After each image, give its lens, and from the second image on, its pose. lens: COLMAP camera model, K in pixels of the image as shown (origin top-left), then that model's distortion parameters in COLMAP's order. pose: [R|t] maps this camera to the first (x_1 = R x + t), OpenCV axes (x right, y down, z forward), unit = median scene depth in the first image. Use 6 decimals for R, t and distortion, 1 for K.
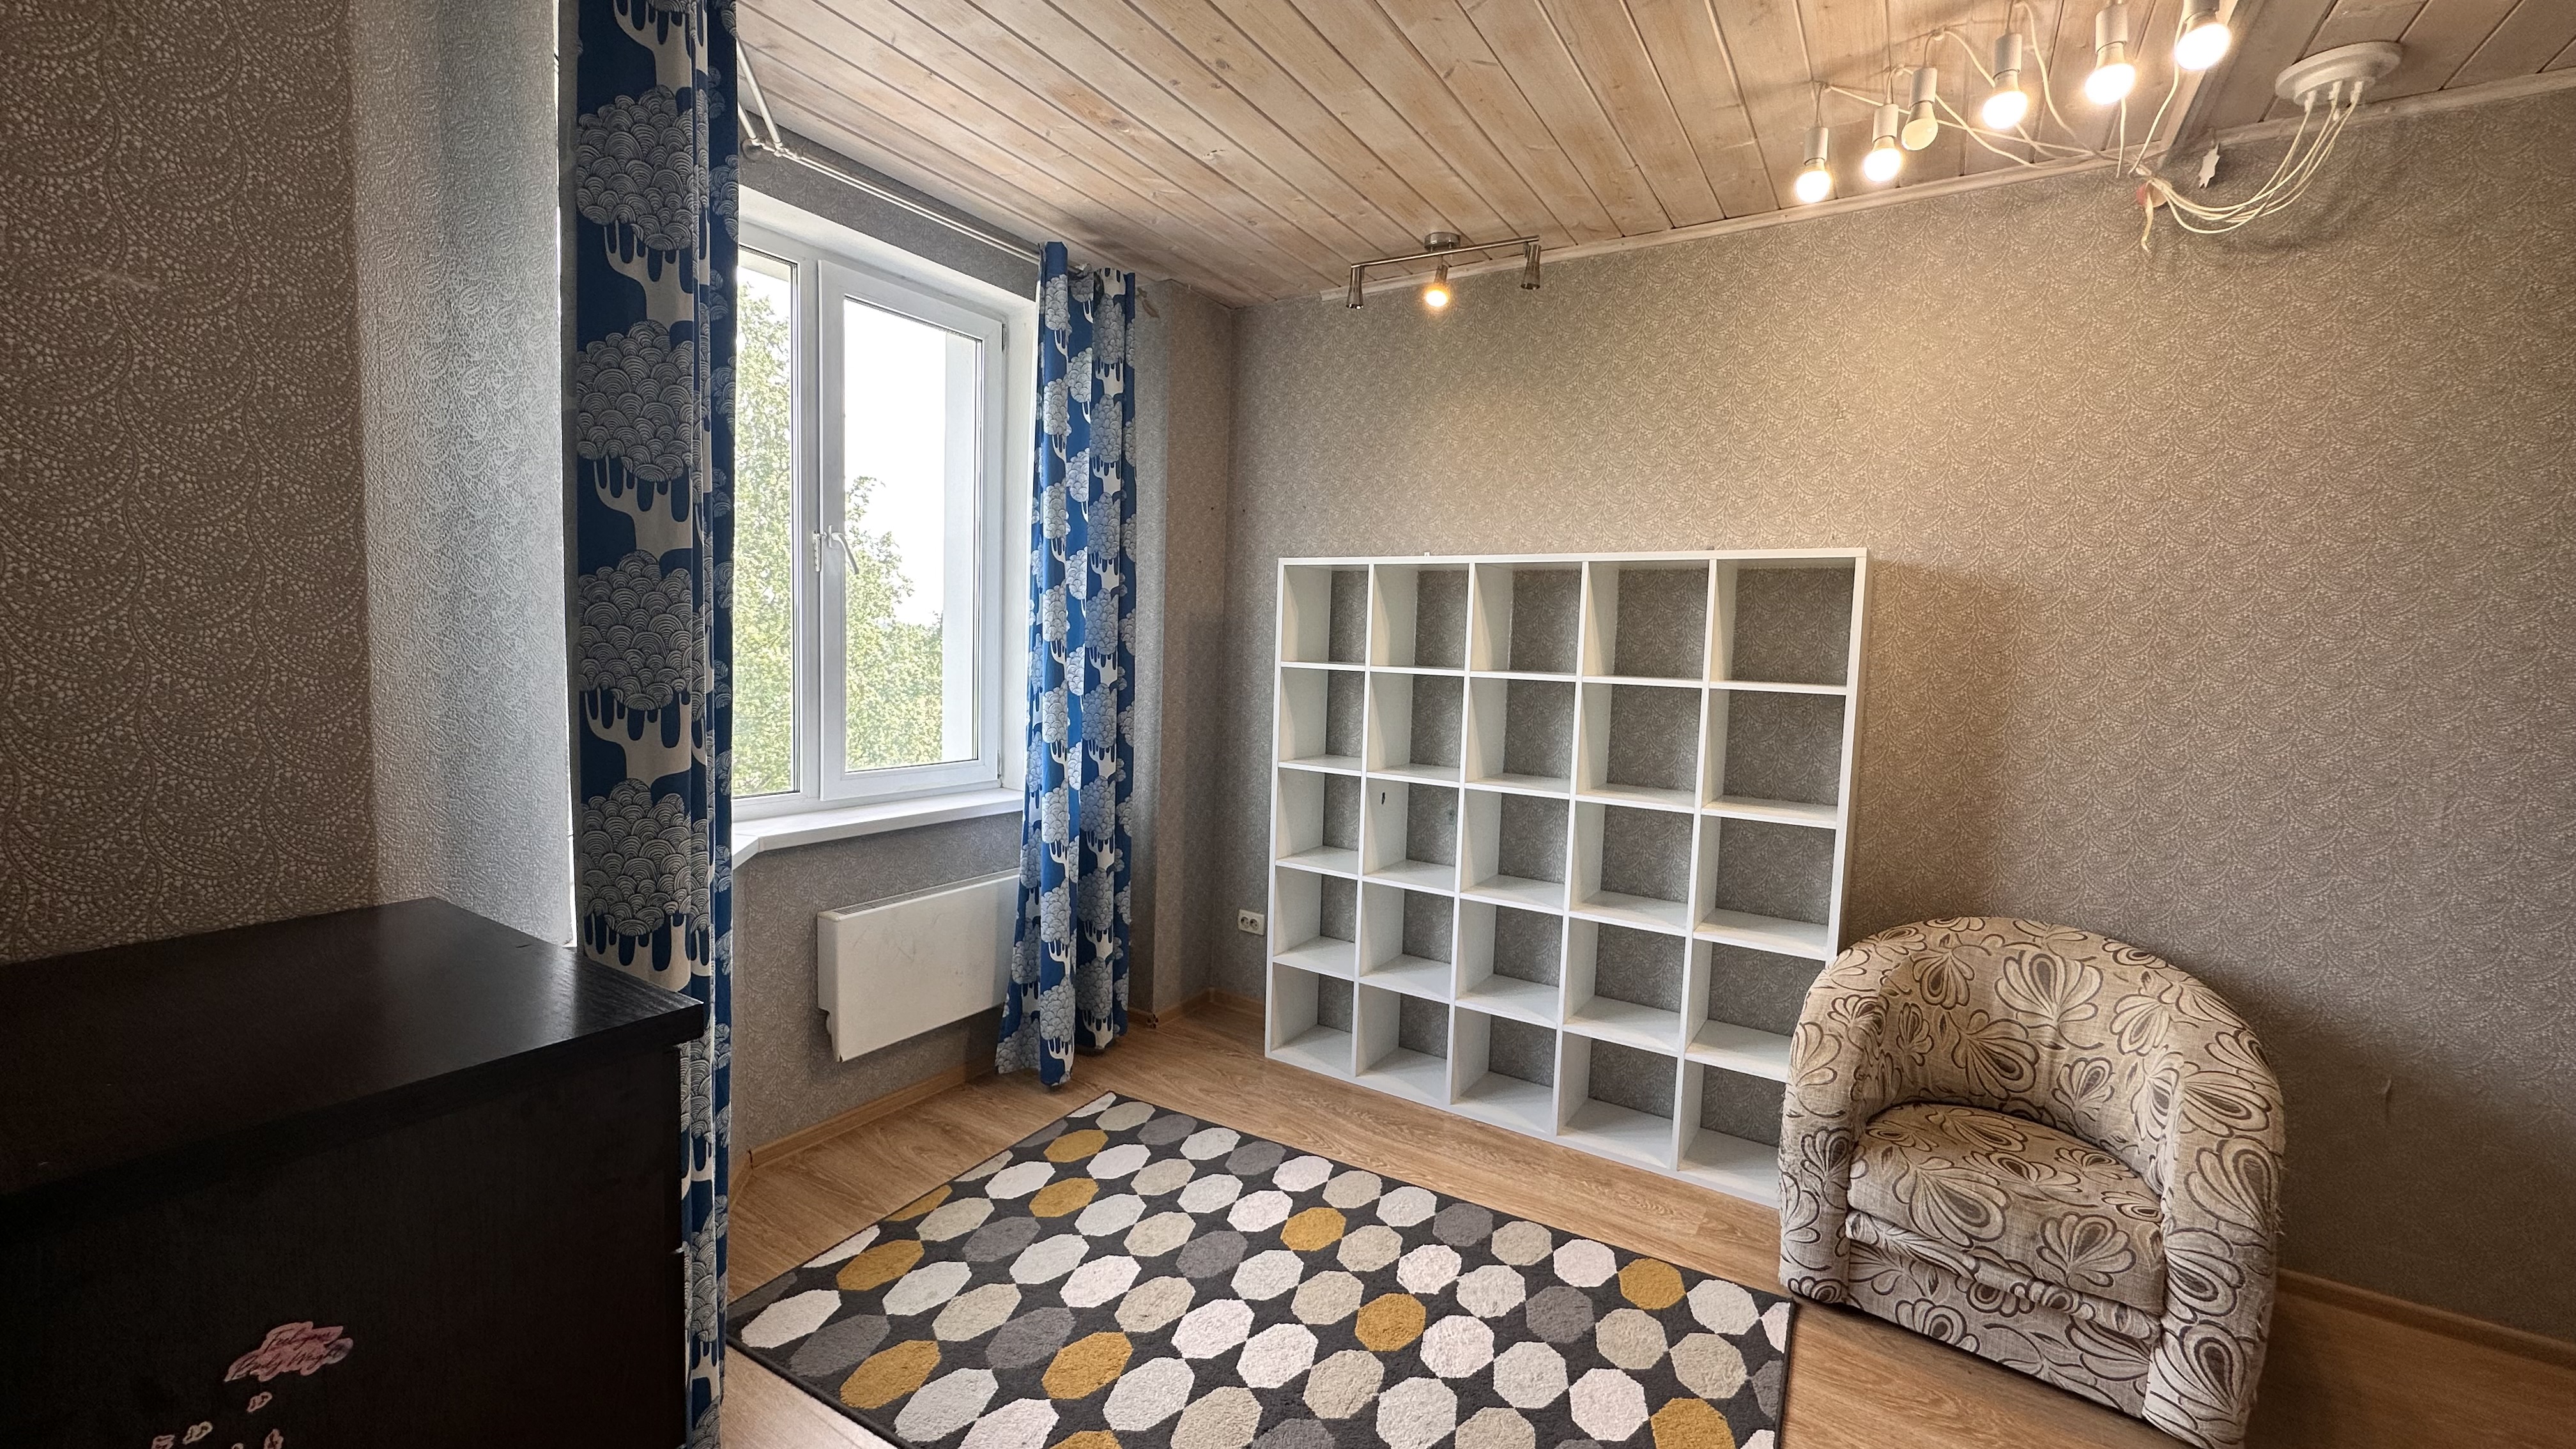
lens RADIAL K [[1026.1, 0, 1289.7], [0, 1026.1, 720.2], [0, 0, 1]] dist [-0.001875, 0.000540]
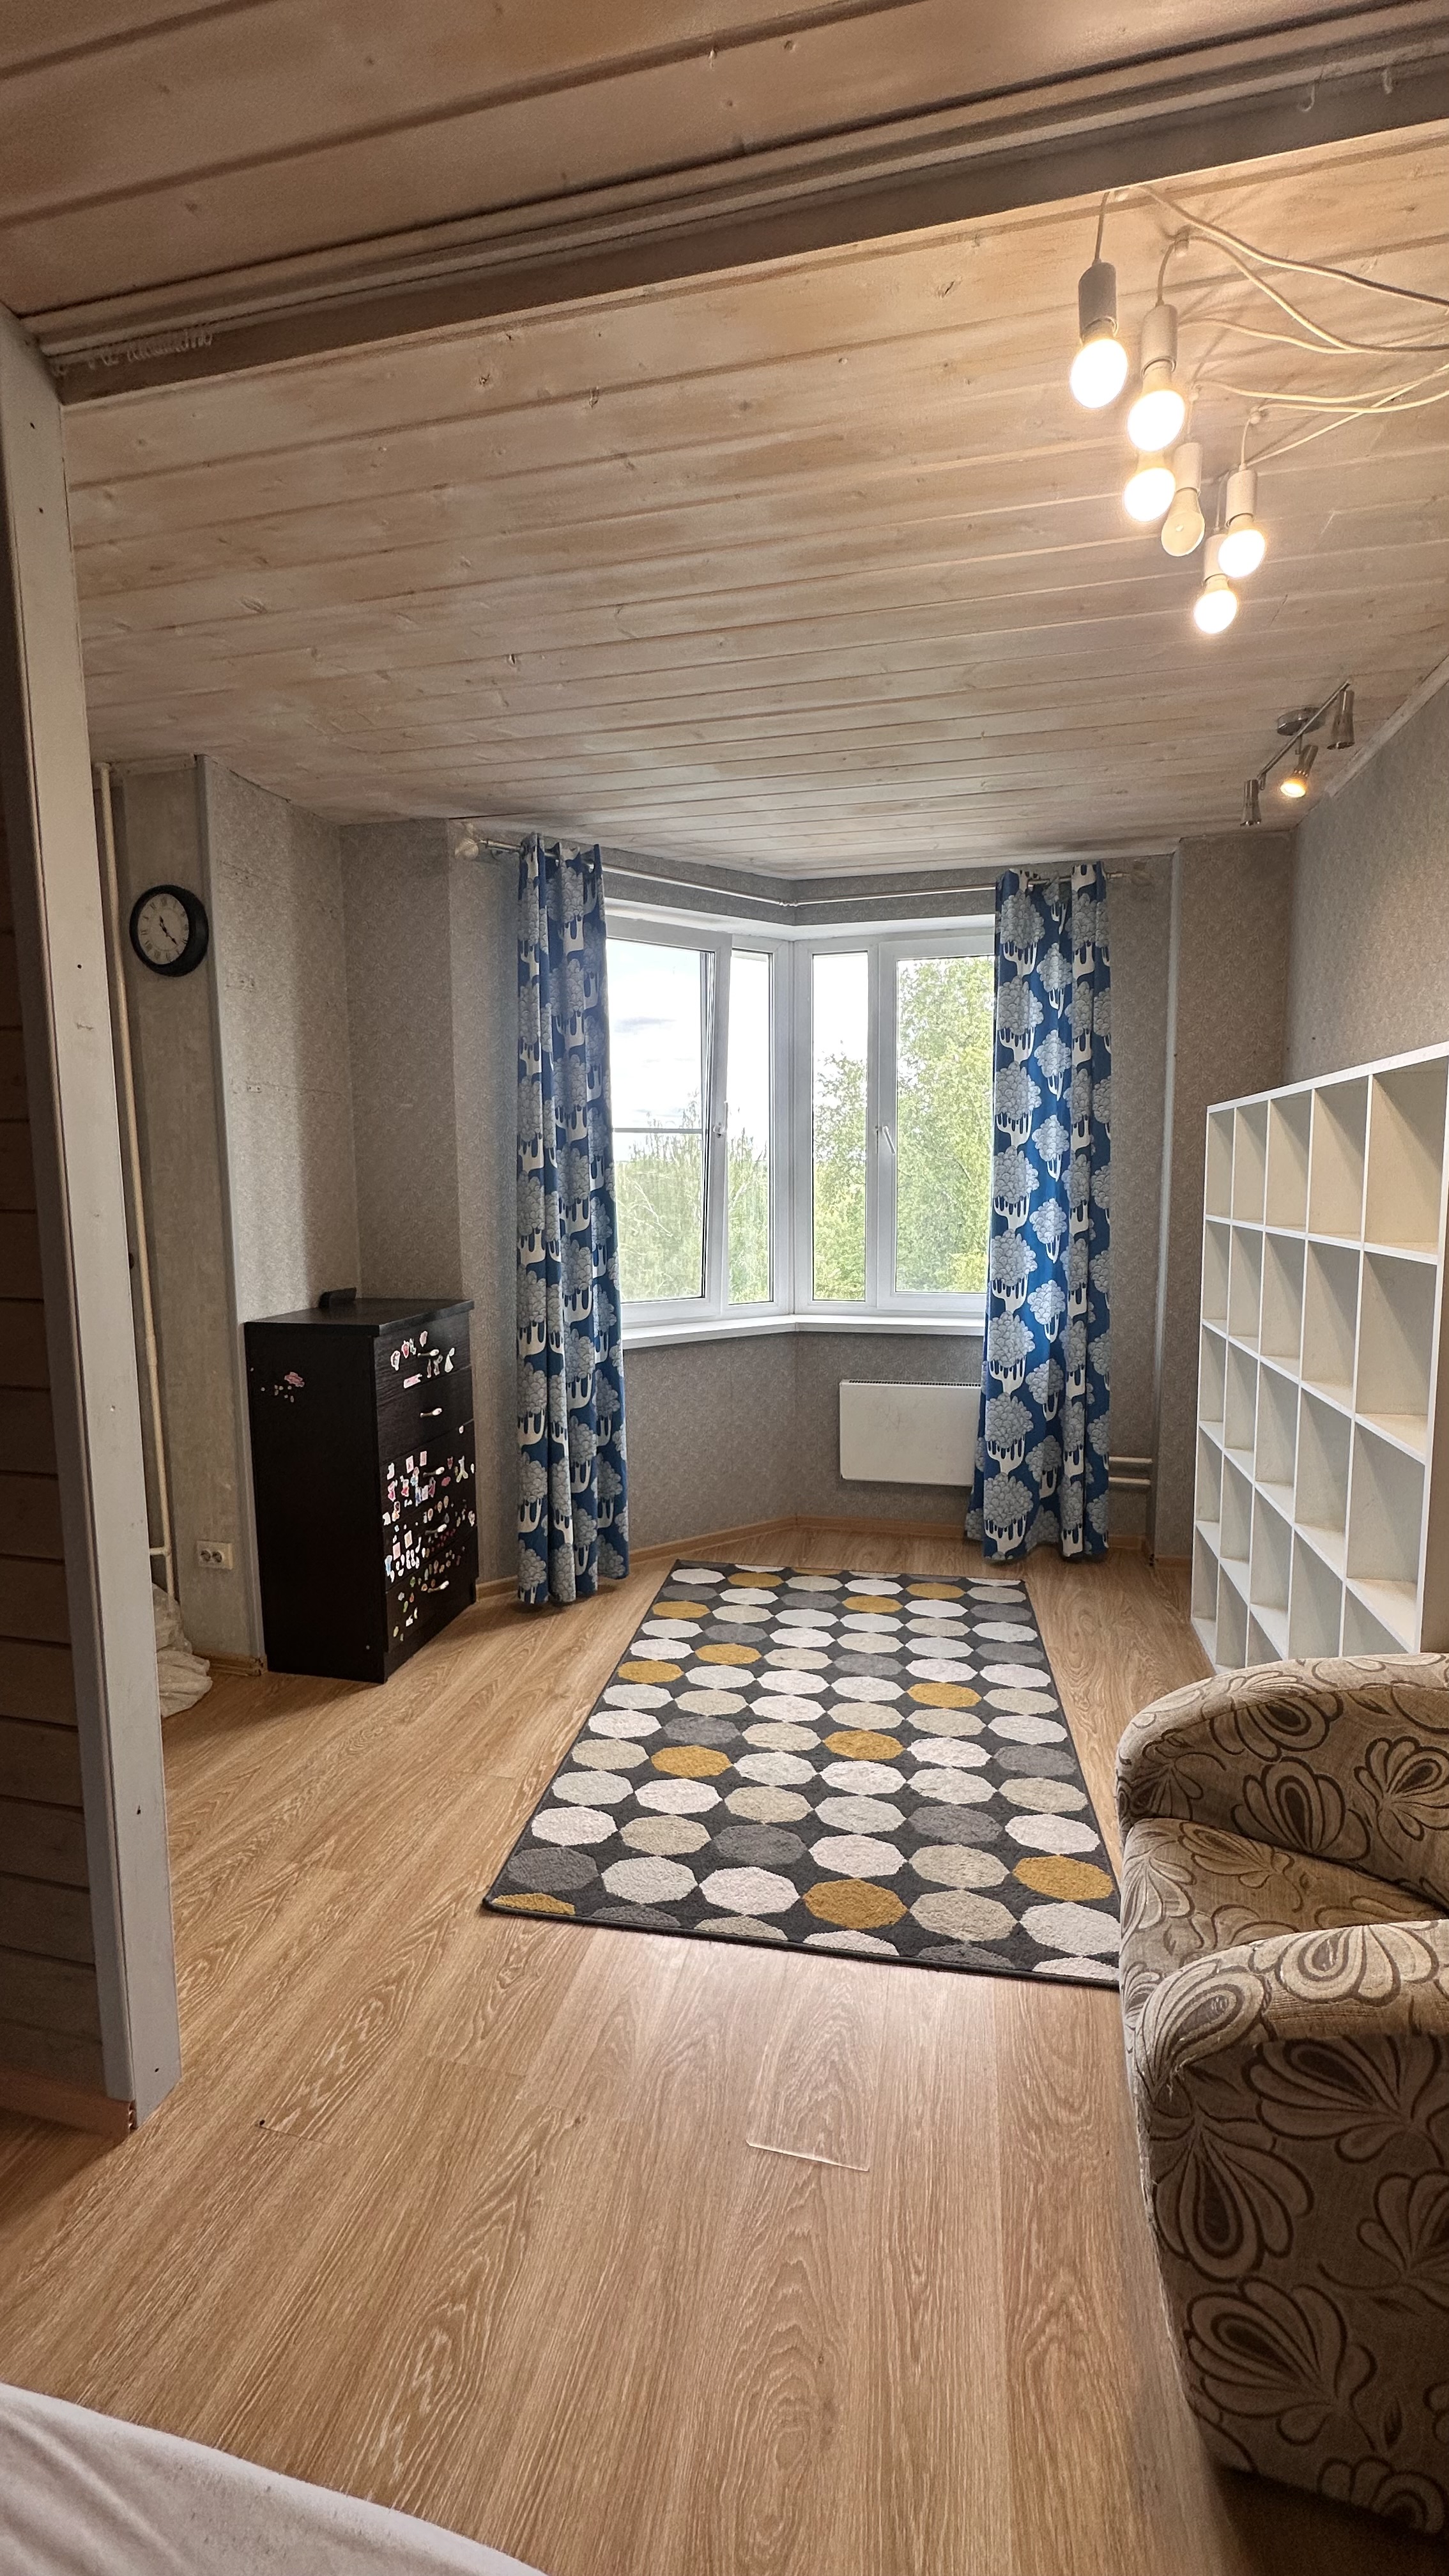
lens RADIAL K [[1031.2, 0, 727.4], [0, 1031.2, 1286.8], [0, 0, 1]] dist [-0.004544, 0.000699]
pose [[0.336836, 0.066076, -0.939242, 1.002839], [-0.051476, 0.997335, 0.051703, -0.021723], [0.940155, 0.030933, 0.339340, 0.340936]]
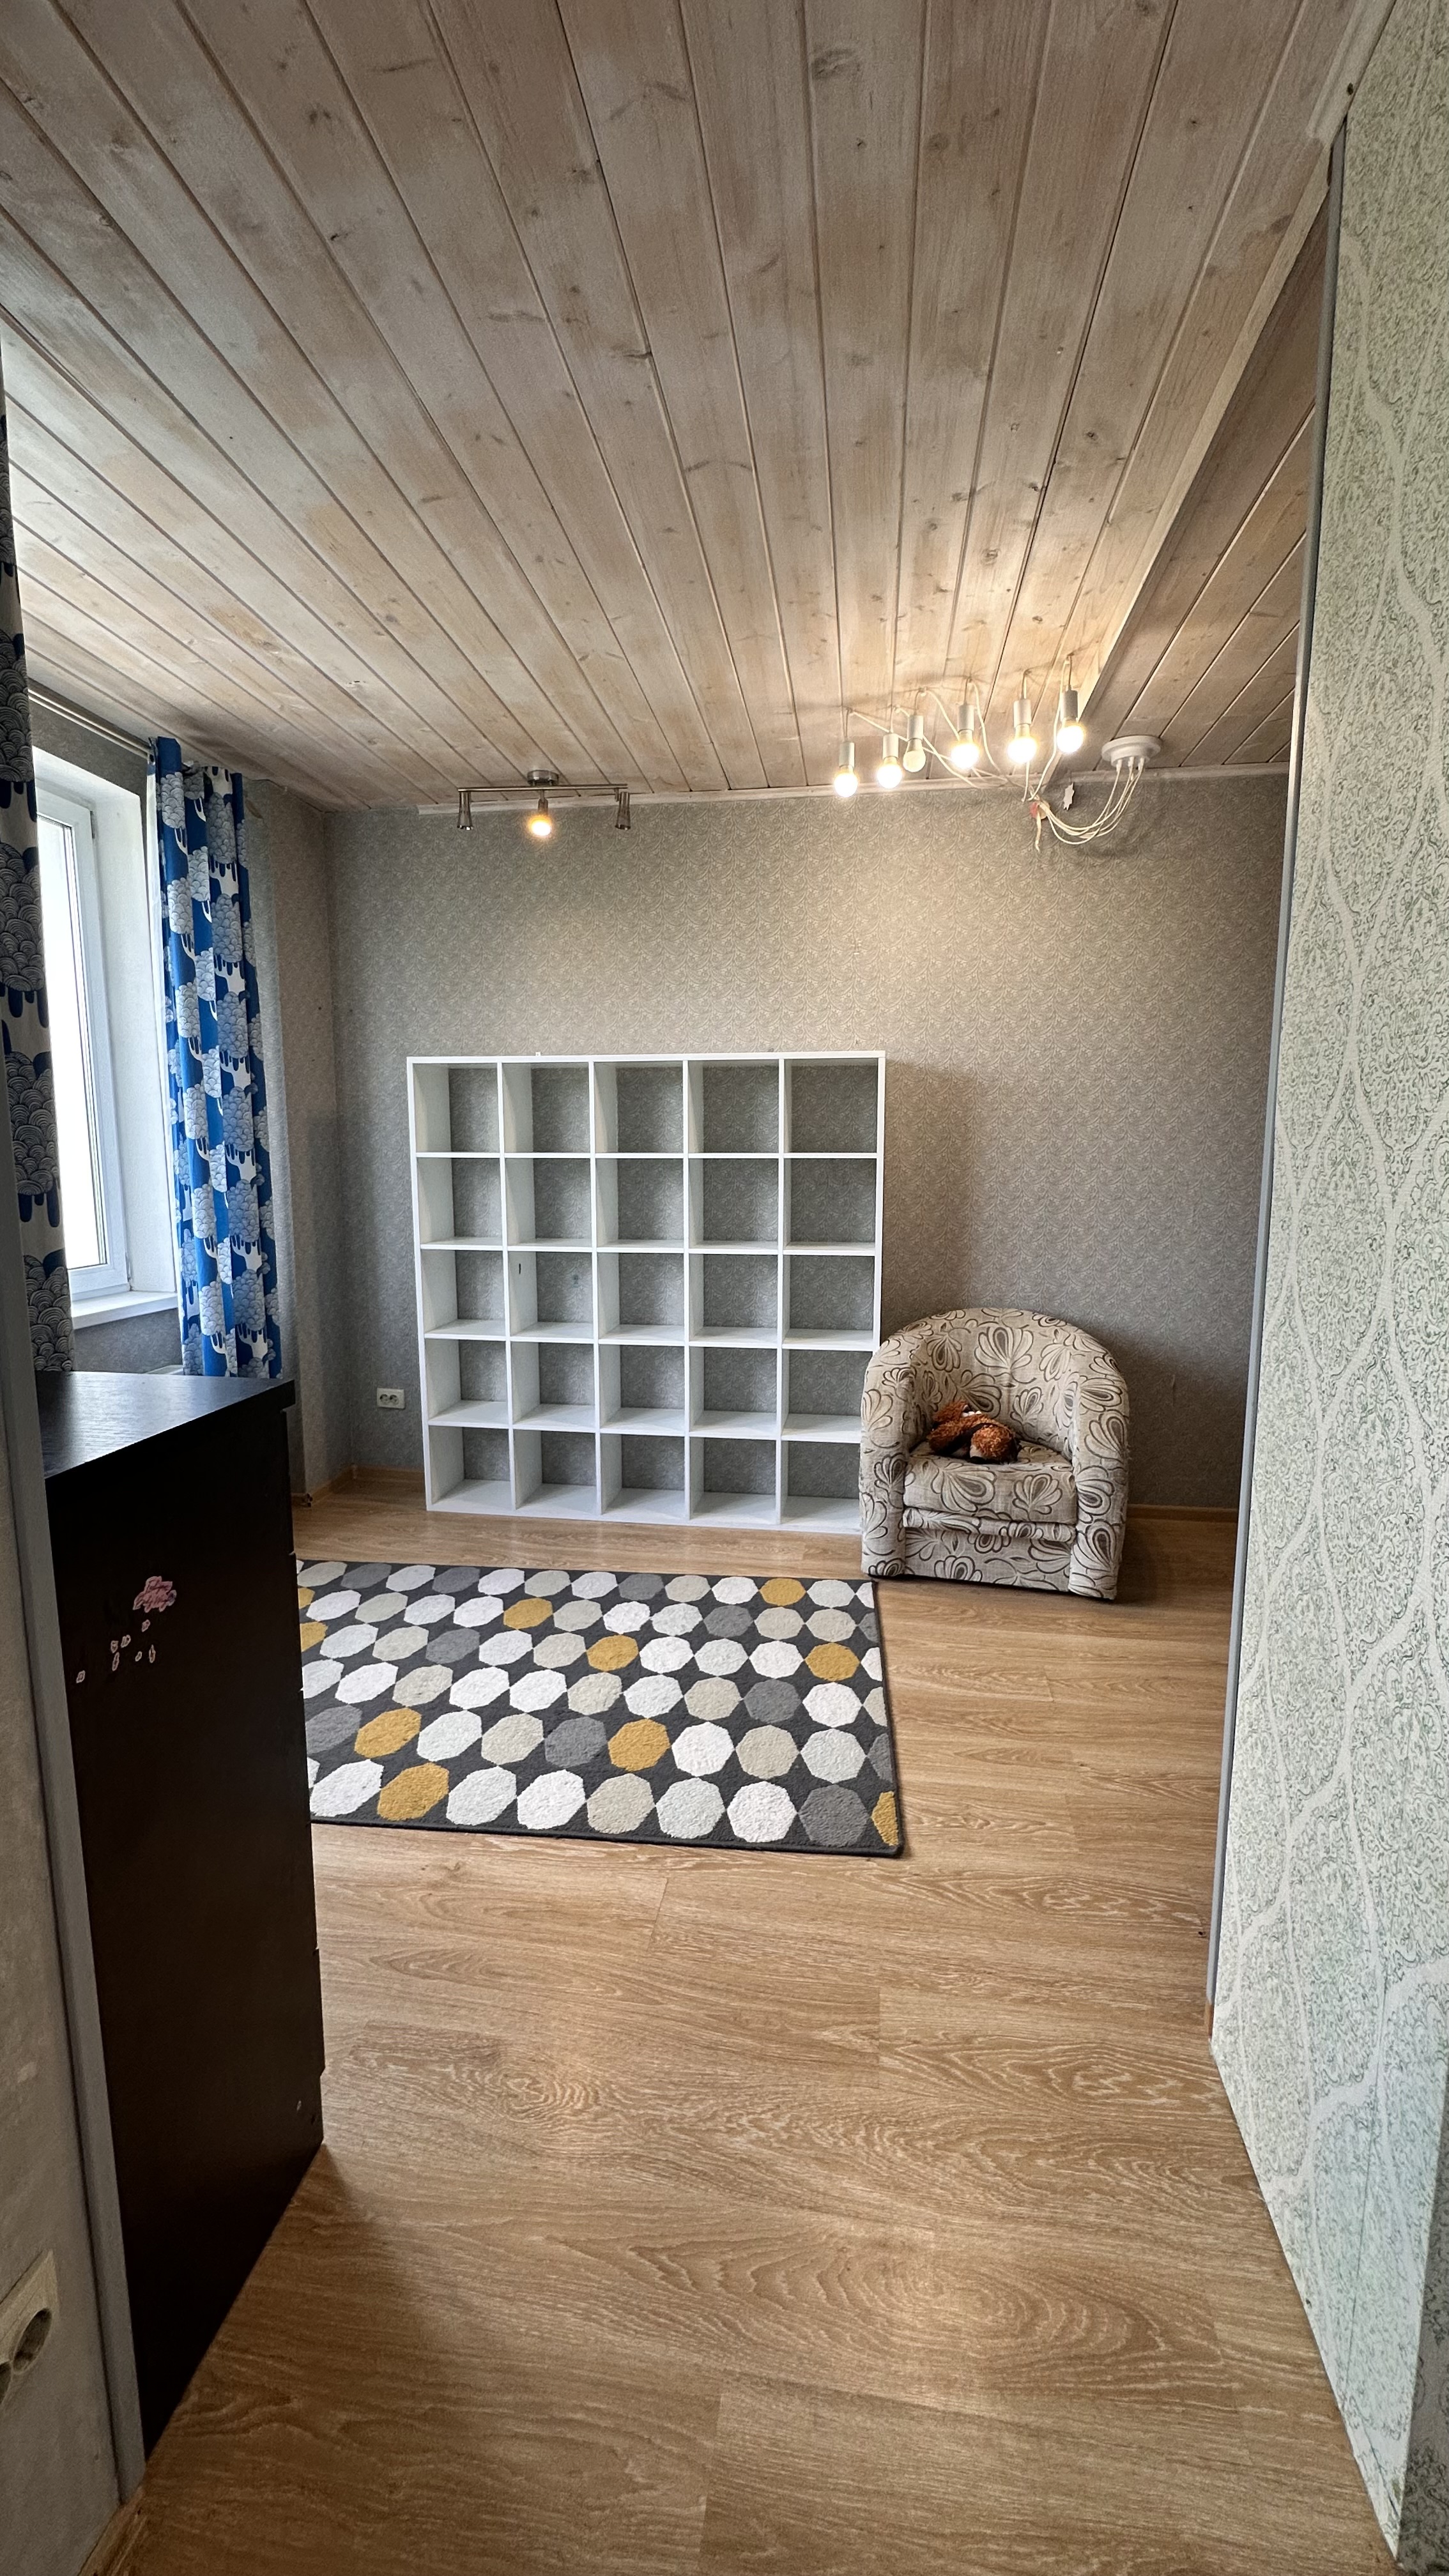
lens RADIAL K [[1031.2, 0, 727.4], [0, 1031.2, 1286.8], [0, 0, 1]] dist [-0.004544, 0.000699]
pose [[0.911454, -0.087746, 0.401936, -0.214529], [0.061487, 0.995071, 0.077802, 0.027234], [-0.406782, -0.046199, 0.912356, -0.195520]]
